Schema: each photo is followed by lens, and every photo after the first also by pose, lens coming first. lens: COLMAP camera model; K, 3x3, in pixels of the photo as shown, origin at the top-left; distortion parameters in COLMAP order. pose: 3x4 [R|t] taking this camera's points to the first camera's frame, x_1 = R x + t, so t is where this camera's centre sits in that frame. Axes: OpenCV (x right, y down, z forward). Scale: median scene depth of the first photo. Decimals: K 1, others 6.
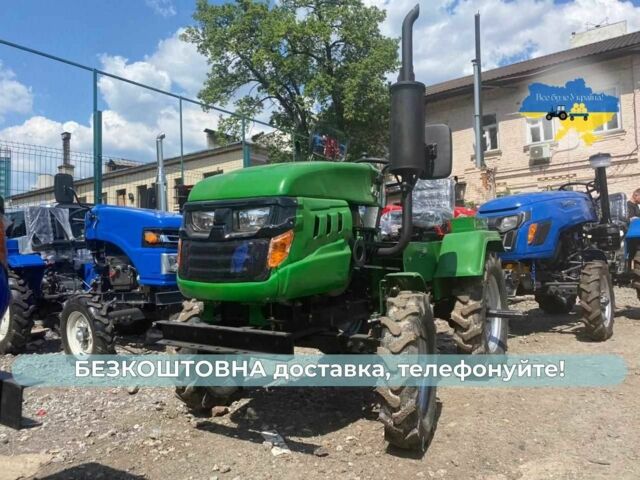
lens RADIAL K [[486.8, 0, 319.9], [0, 486.8, 244.0], [0, 0, 1]] dist [0.007541, -0.003680]
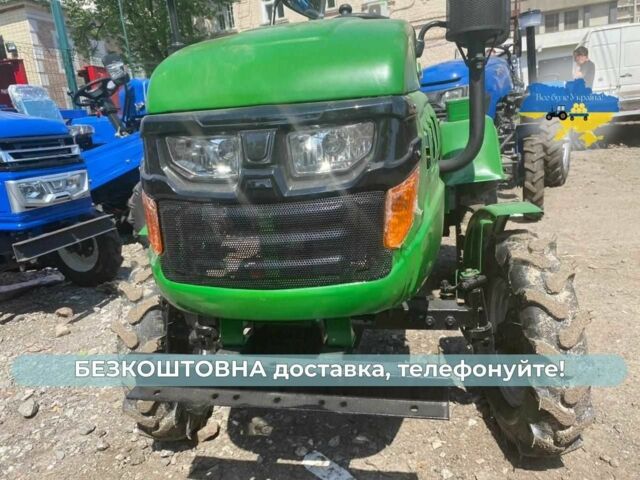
lens RADIAL K [[486.8, 0, 319.9], [0, 486.8, 244.0], [0, 0, 1]] dist [0.007541, -0.003680]
pose [[0.938729, -0.149097, 0.310738, -0.243979], [0.064870, 0.961908, 0.265566, -0.071167], [-0.338496, -0.229137, 0.912643, 0.426353]]
